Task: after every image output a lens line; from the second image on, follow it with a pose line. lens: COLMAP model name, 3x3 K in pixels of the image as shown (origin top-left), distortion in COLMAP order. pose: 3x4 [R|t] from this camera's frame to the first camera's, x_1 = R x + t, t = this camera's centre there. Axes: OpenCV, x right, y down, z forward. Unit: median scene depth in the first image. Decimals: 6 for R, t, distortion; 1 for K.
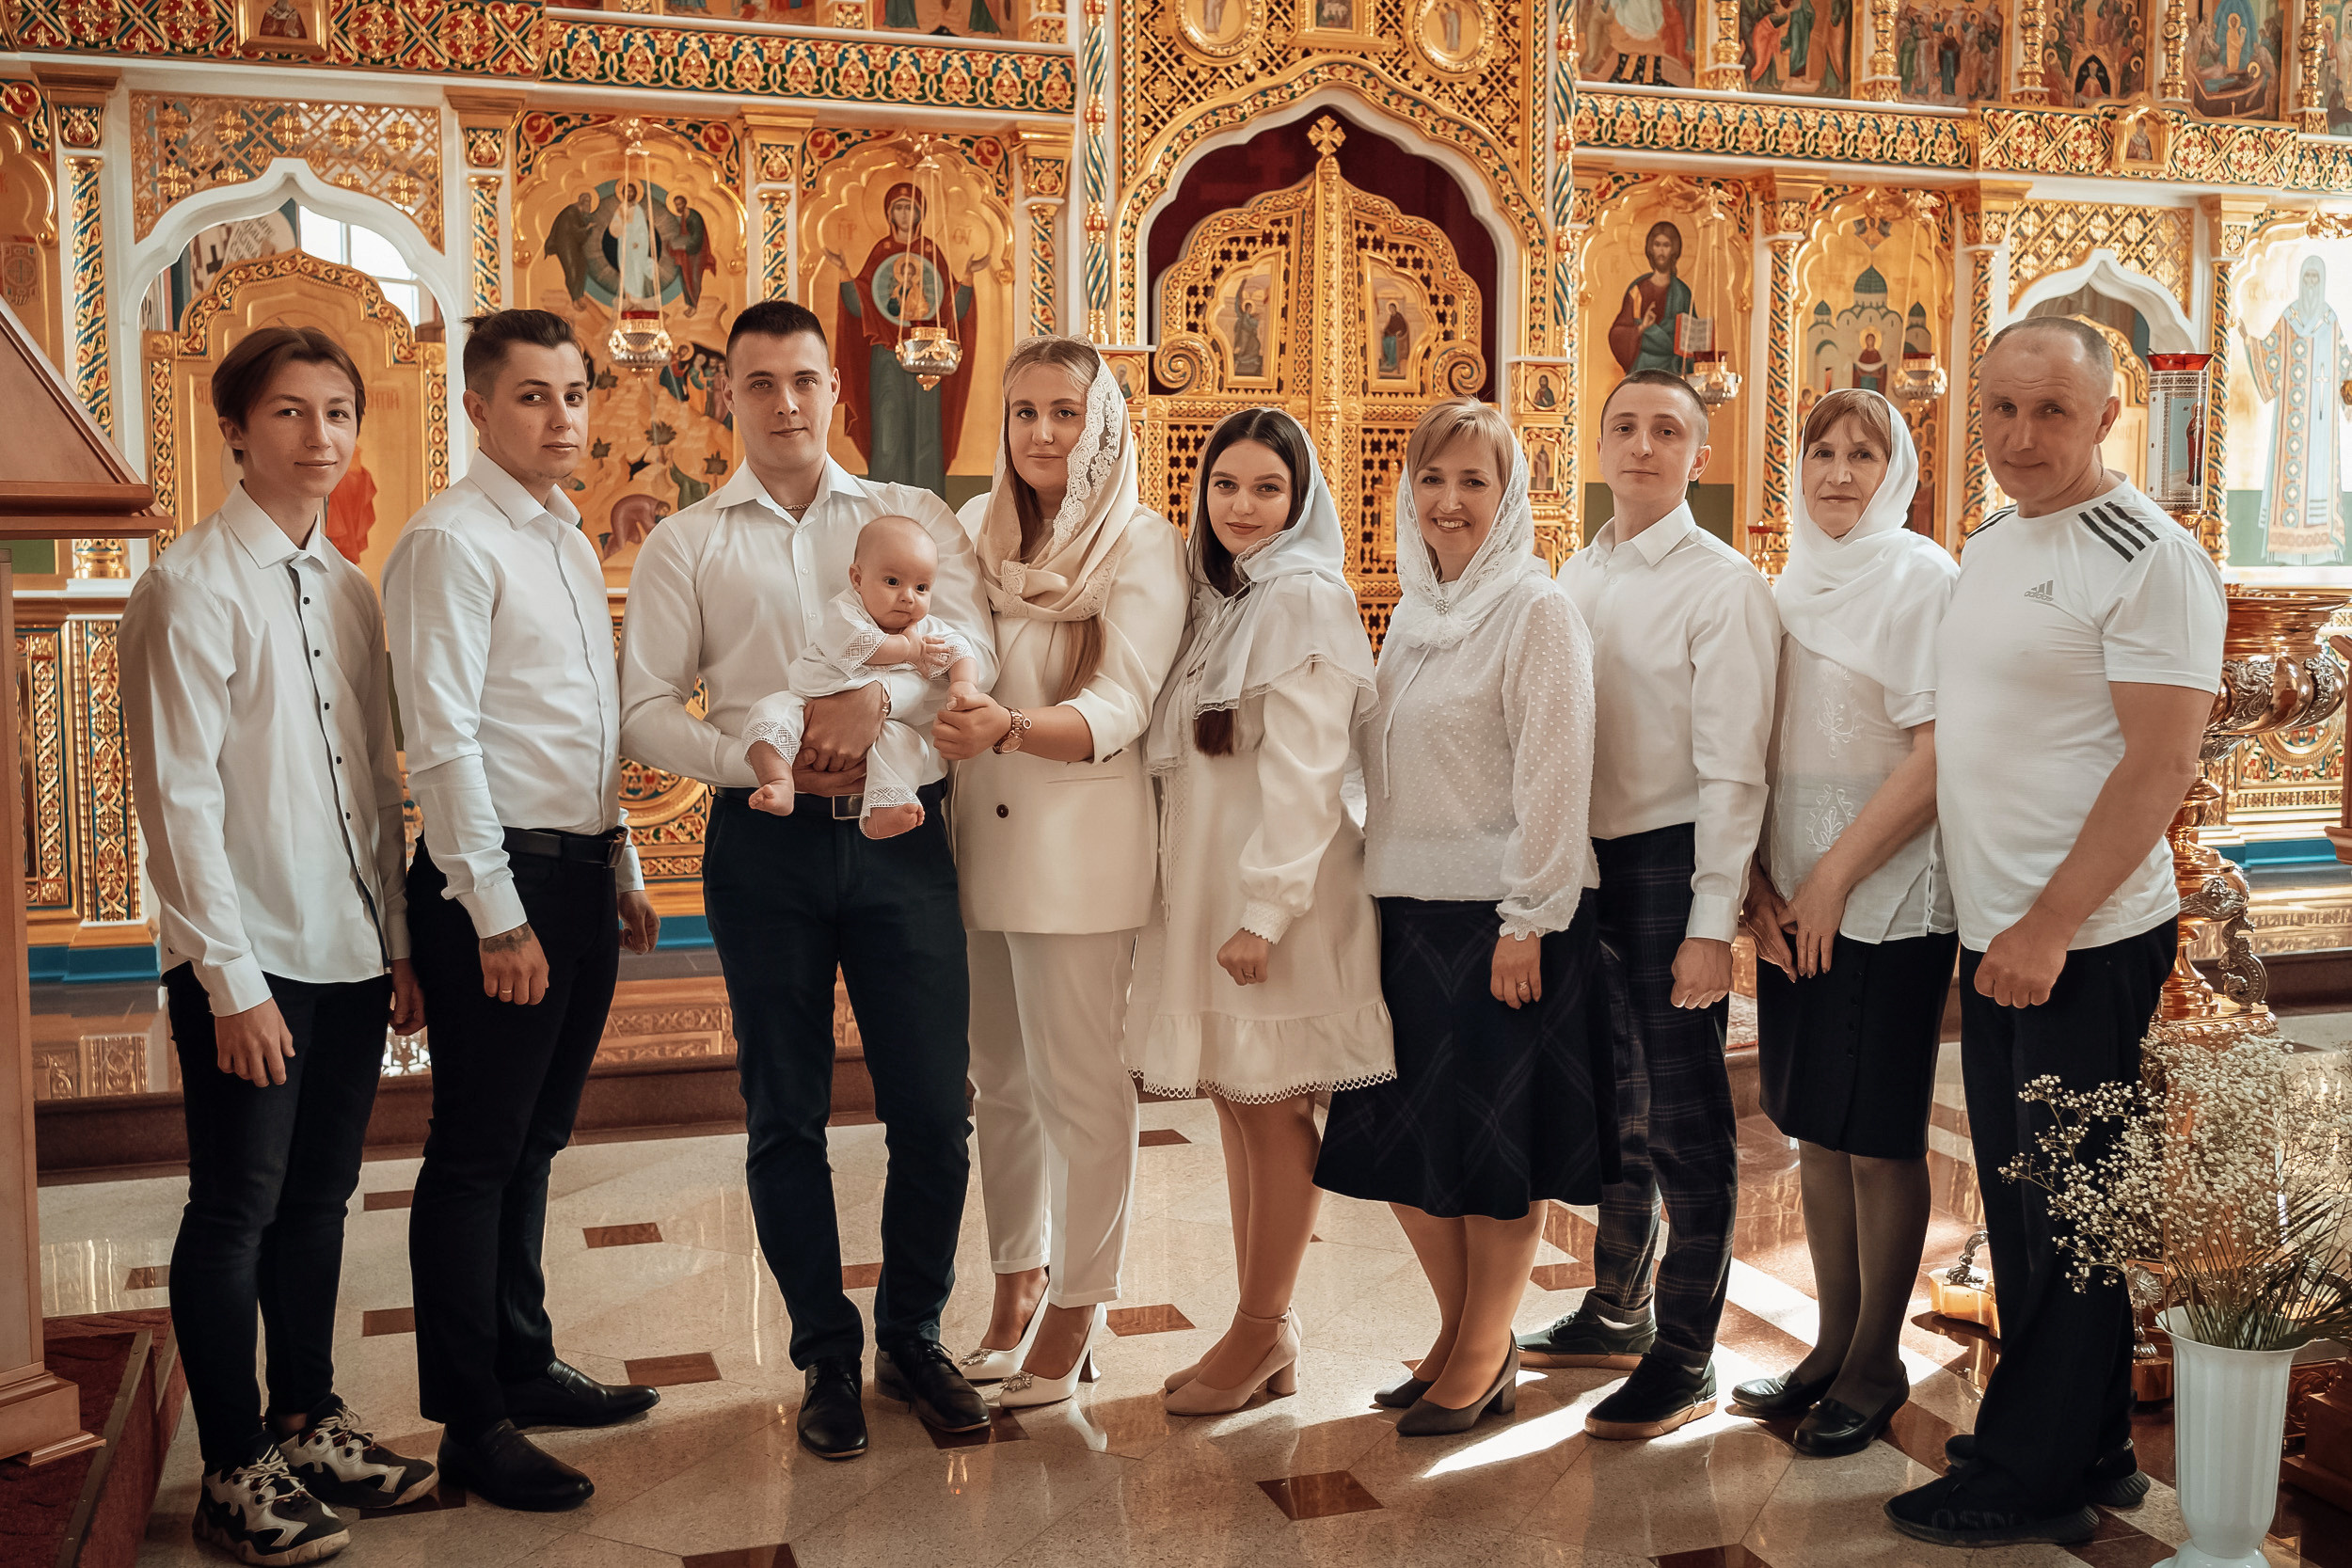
lens RADIAL K [[2404.0, 0, 1174.1], [0, 2404.0, 838.6], [0, 0, 1]] dist [0.011122, -0.020385]
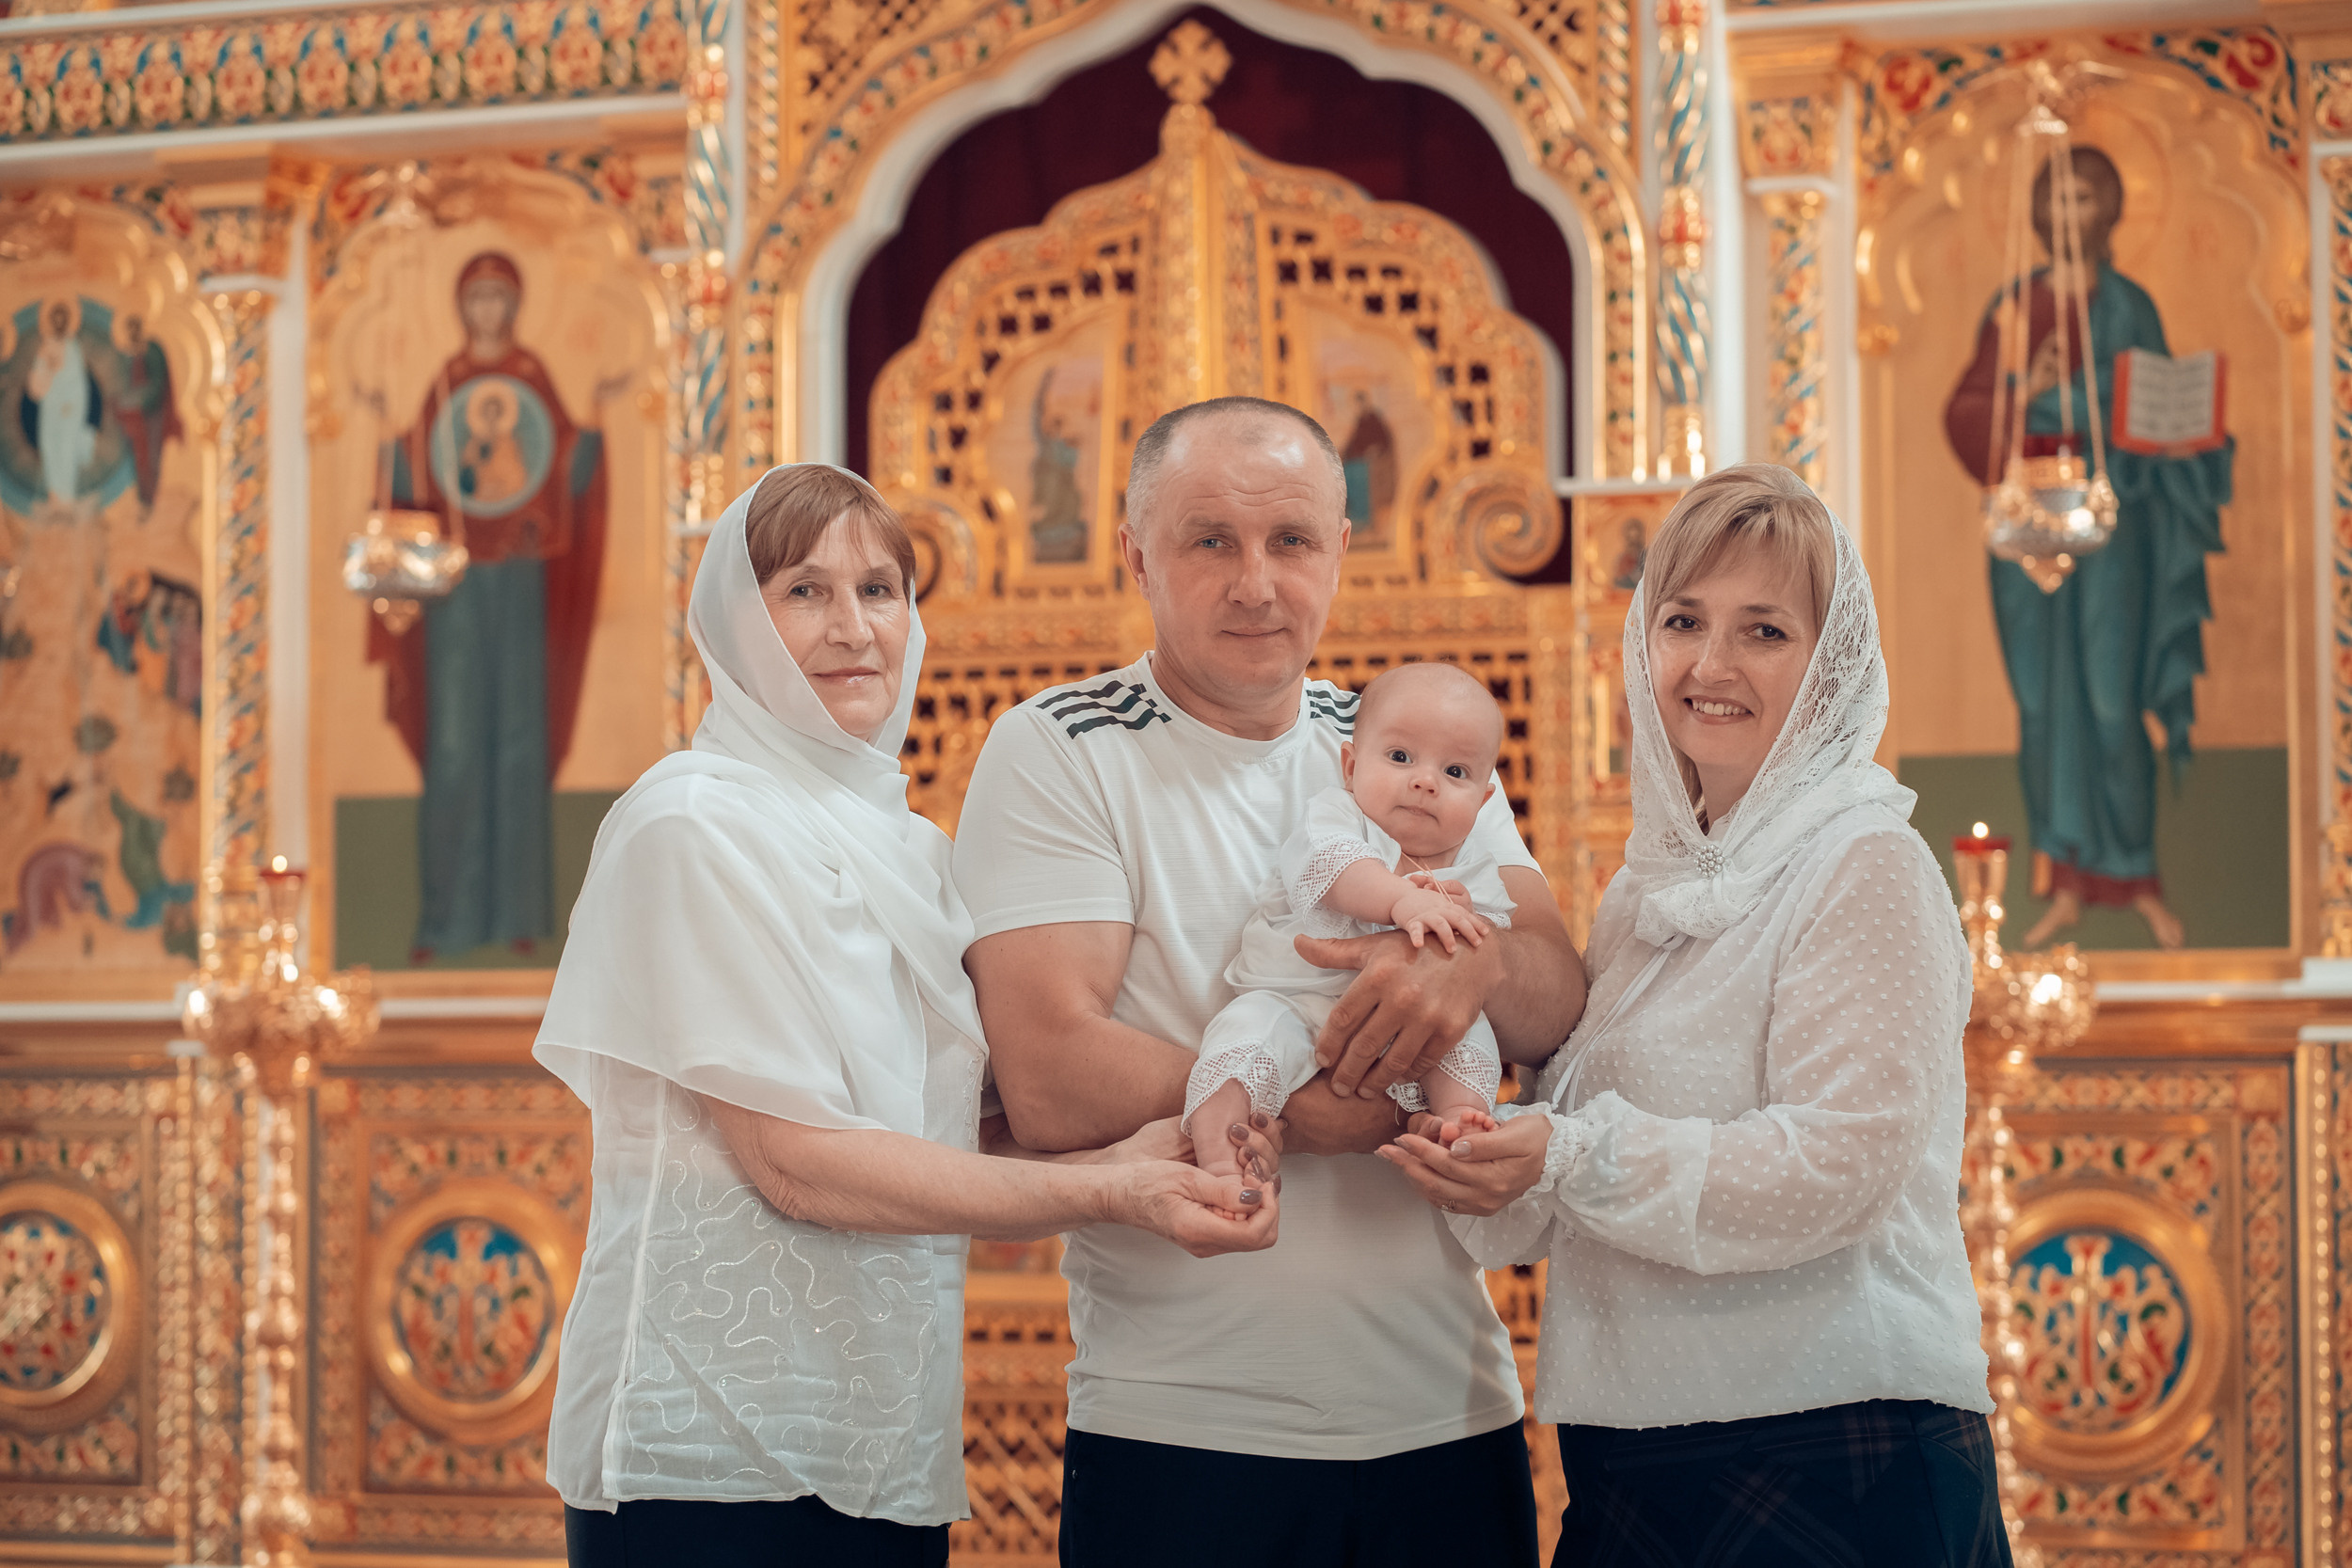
lens RADIAL K [[5101.9, 0, 1176.0], [0, 5101.9, 784.0], [0, 0, 1]] dist [-0.080913, 0.347708]
pose [[0.787768, -0.031443, -0.615169, 0.682133], [-0.055510, 0.991009, -0.121738, -0.025722], [0.613466, 0.130050, 0.778940, 0.224666]]
